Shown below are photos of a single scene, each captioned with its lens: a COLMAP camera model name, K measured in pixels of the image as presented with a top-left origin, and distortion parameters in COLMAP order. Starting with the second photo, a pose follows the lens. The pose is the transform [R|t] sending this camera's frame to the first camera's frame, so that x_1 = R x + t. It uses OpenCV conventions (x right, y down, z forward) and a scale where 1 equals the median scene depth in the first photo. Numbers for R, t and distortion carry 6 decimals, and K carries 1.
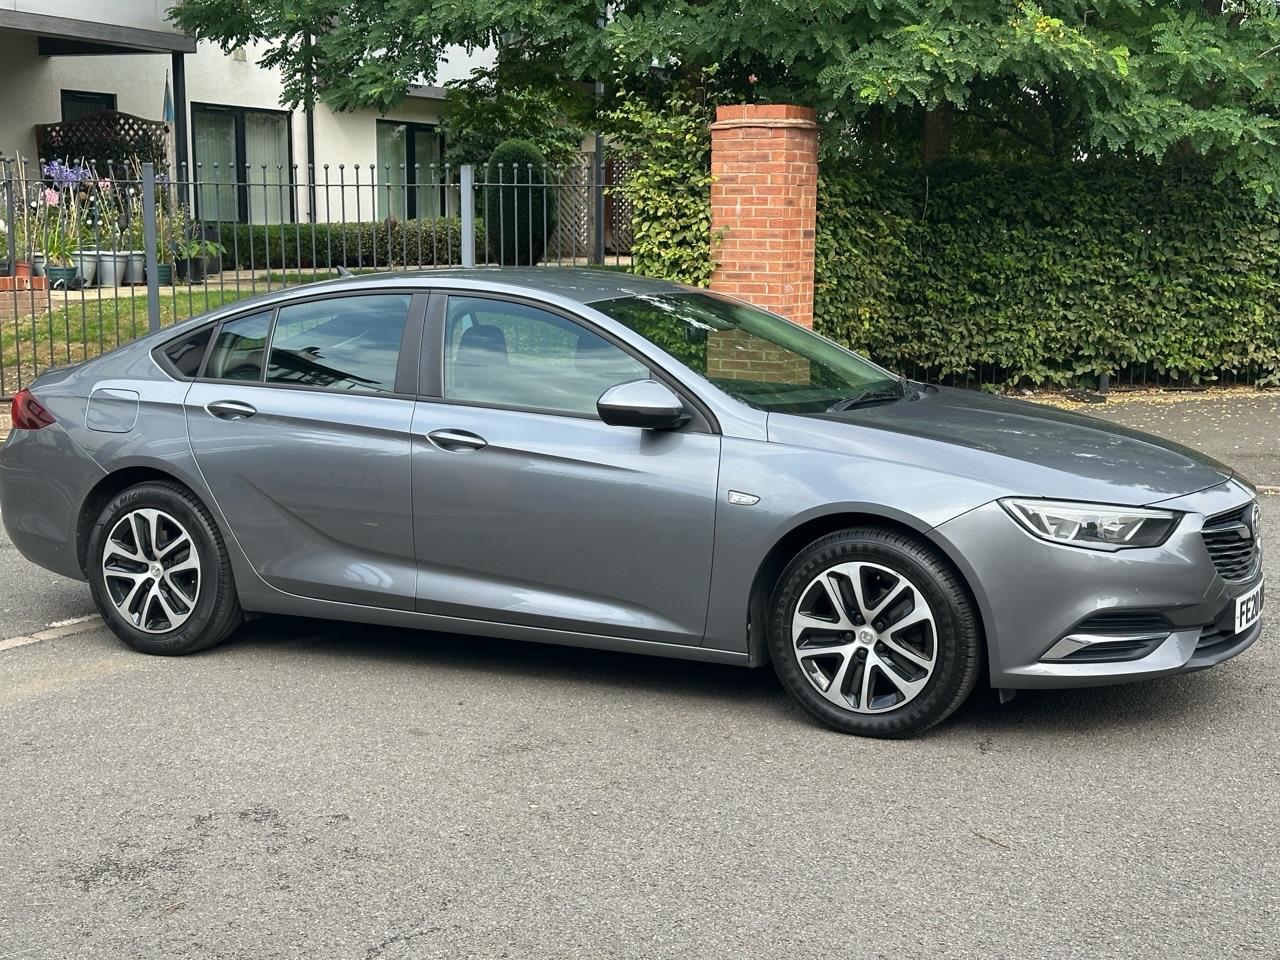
lens RADIAL K [[1784.7, 0, 648.6], [0, 1784.7, 493.1], [0, 0, 1]] dist [0.126683, 0.000000]
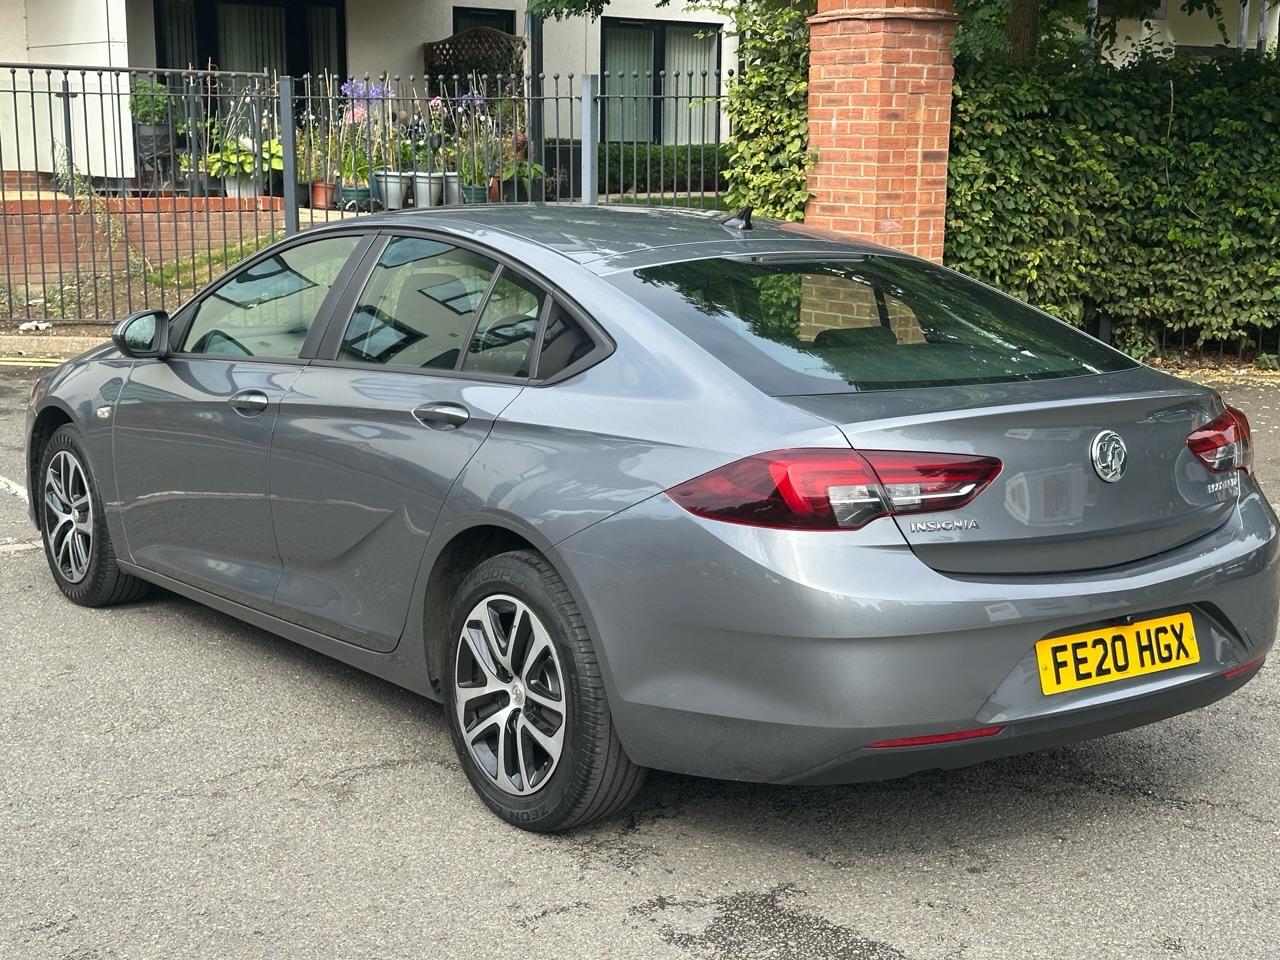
lens RADIAL K [[1784.7, 0, 643.7], [0, 1784.7, 484.3], [0, 0, 1]] dist [0.126683, 0.000000]
pose [[0.919832, 0.077490, -0.384584, 0.285736], [-0.062513, 0.996724, 0.051315, -0.033760], [0.387300, -0.023160, 0.921663, 0.220790]]
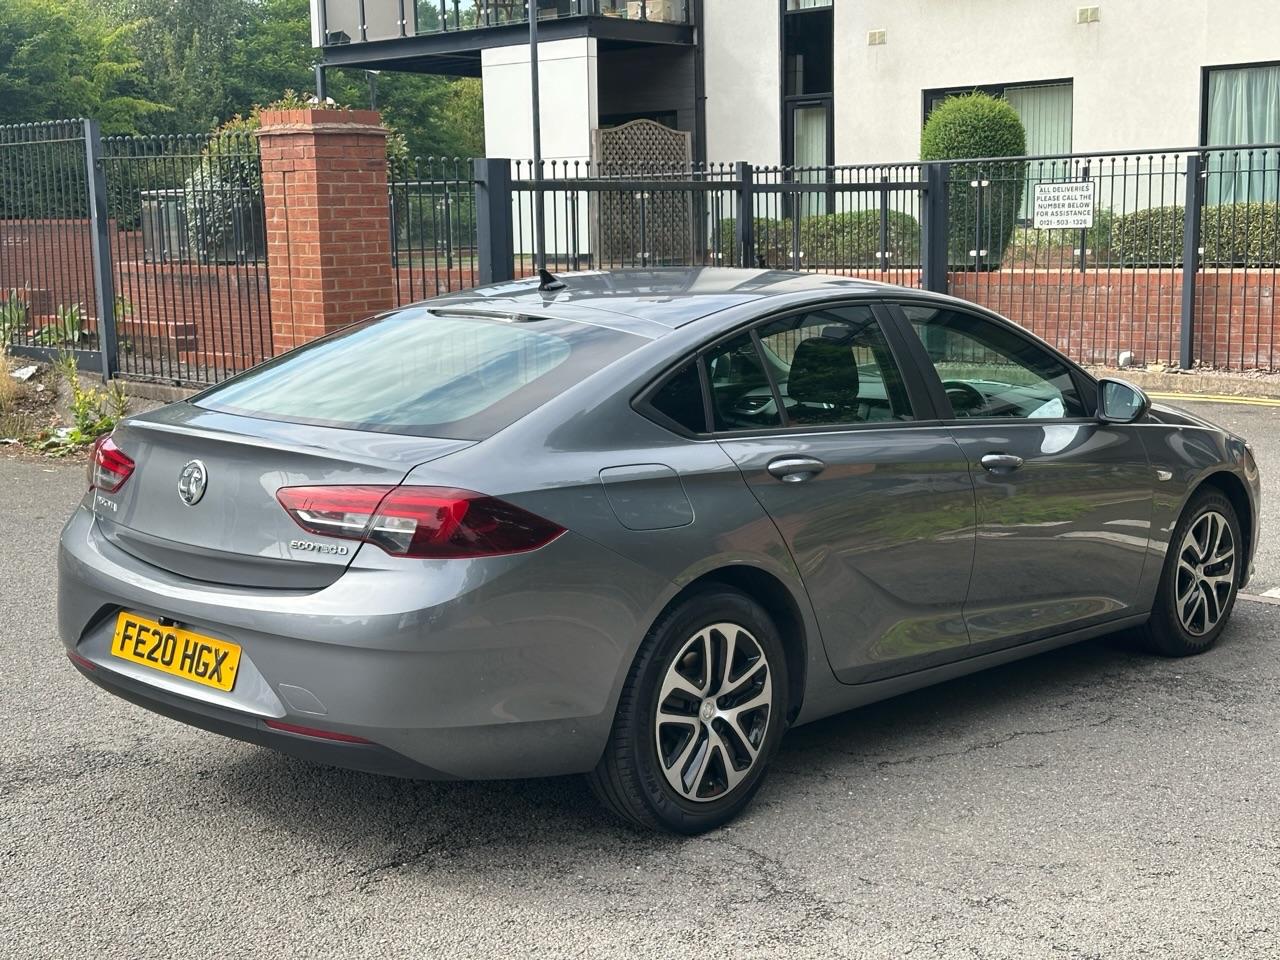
lens RADIAL K [[1784.7, 0, 650.5], [0, 1784.7, 475.2], [0, 0, 1]] dist [0.126683, 0.000000]
pose [[-0.228758, 0.139118, -0.963492, 0.561883], [-0.126525, 0.977092, 0.171122, -0.101583], [0.965226, 0.161051, -0.205916, 0.692627]]
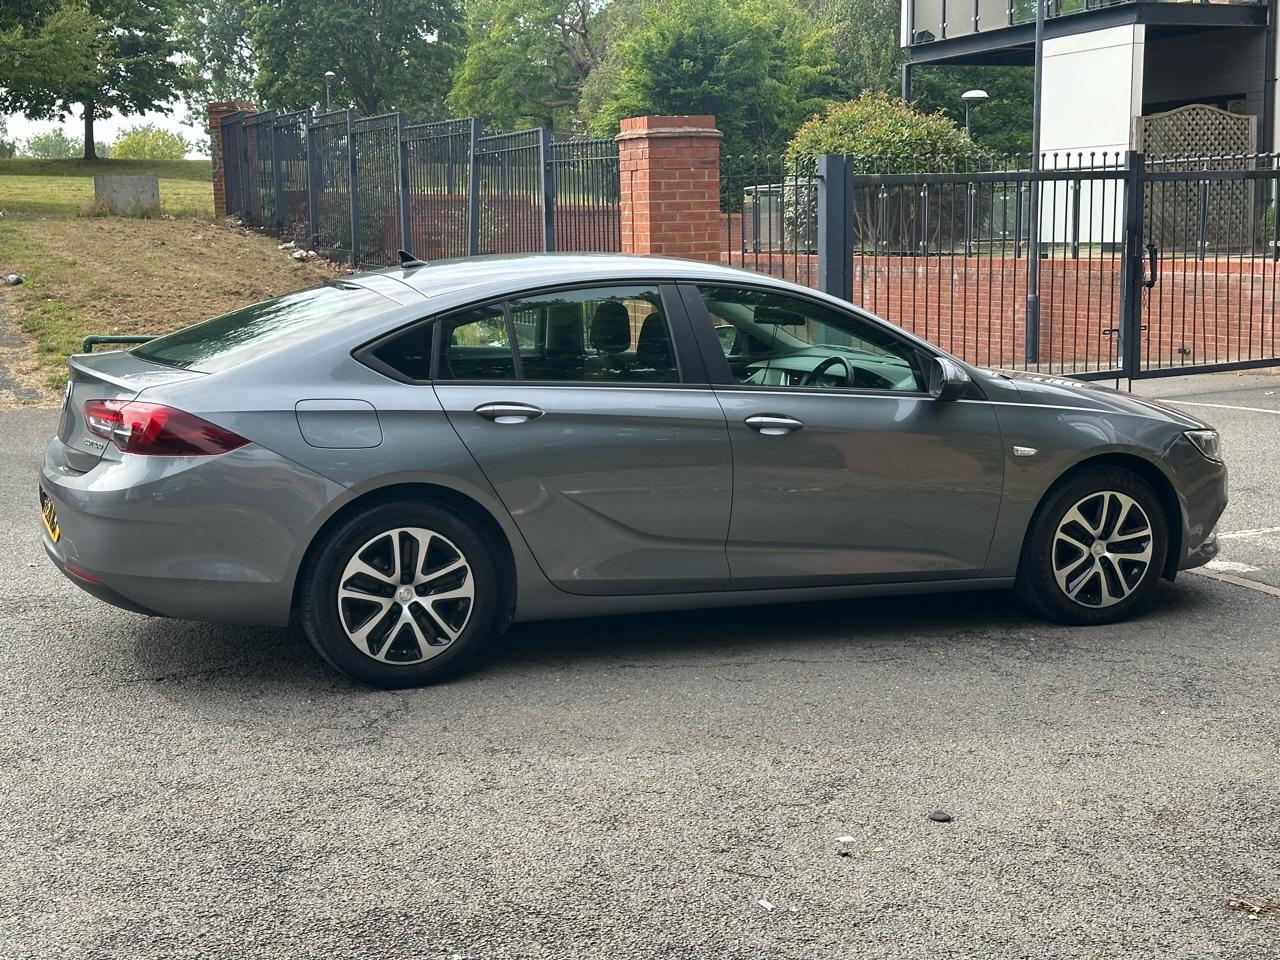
lens RADIAL K [[1784.7, 0, 642.6], [0, 1784.7, 479.8], [0, 0, 1]] dist [0.126683, 0.000000]
pose [[-0.617982, 0.118498, -0.777210, 0.536634], [-0.102150, 0.968093, 0.228824, -0.137543], [0.779528, 0.220802, -0.586160, 0.959341]]
